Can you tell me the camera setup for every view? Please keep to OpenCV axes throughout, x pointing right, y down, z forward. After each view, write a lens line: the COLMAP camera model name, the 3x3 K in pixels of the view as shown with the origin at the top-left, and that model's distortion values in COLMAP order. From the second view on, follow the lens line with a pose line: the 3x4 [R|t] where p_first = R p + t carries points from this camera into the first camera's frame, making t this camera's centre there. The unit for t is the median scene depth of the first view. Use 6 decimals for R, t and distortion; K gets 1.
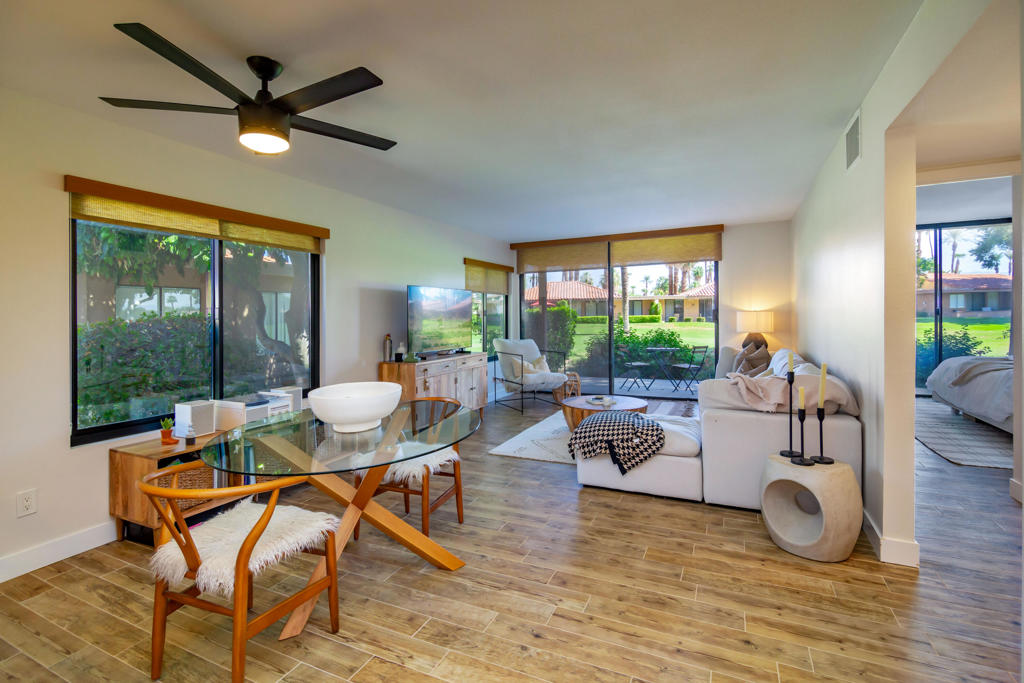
lens RADIAL K [[466.2, 0, 507.6], [0, 466.2, 323.3], [0, 0, 1]] dist [-0.012757, -0.000745]
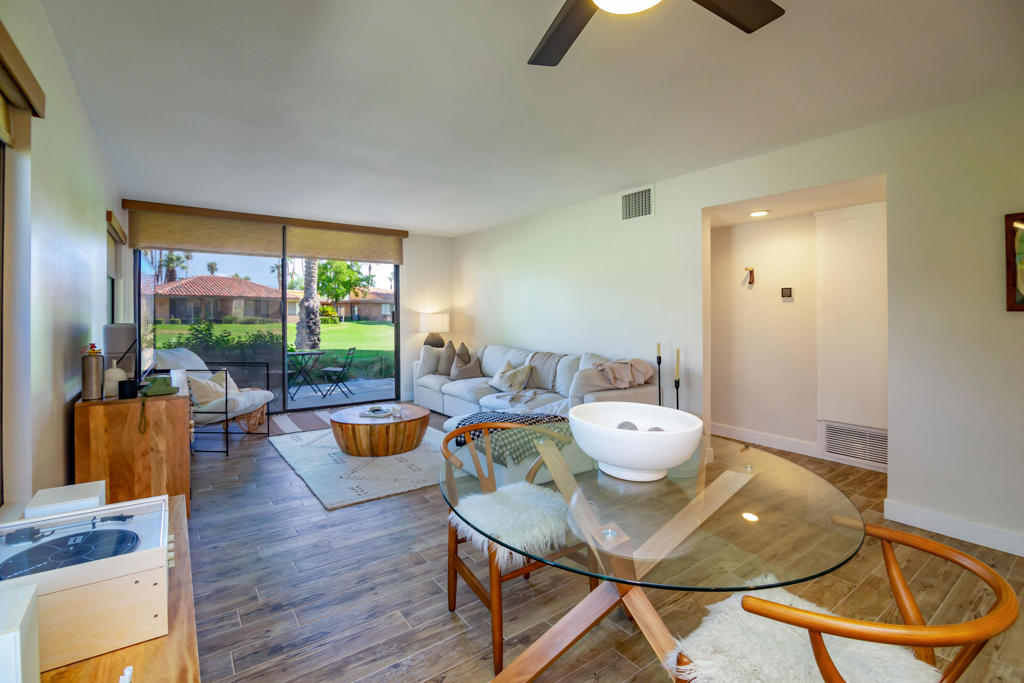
lens RADIAL K [[466.2, 0, 507.6], [0, 466.2, 323.3], [0, 0, 1]] dist [-0.012757, -0.000745]
pose [[0.479179, 0.003303, 0.877711, -0.325536], [0.001901, 0.999987, -0.004801, 0.002976], [-0.877715, 0.003969, 0.479166, 0.266317]]
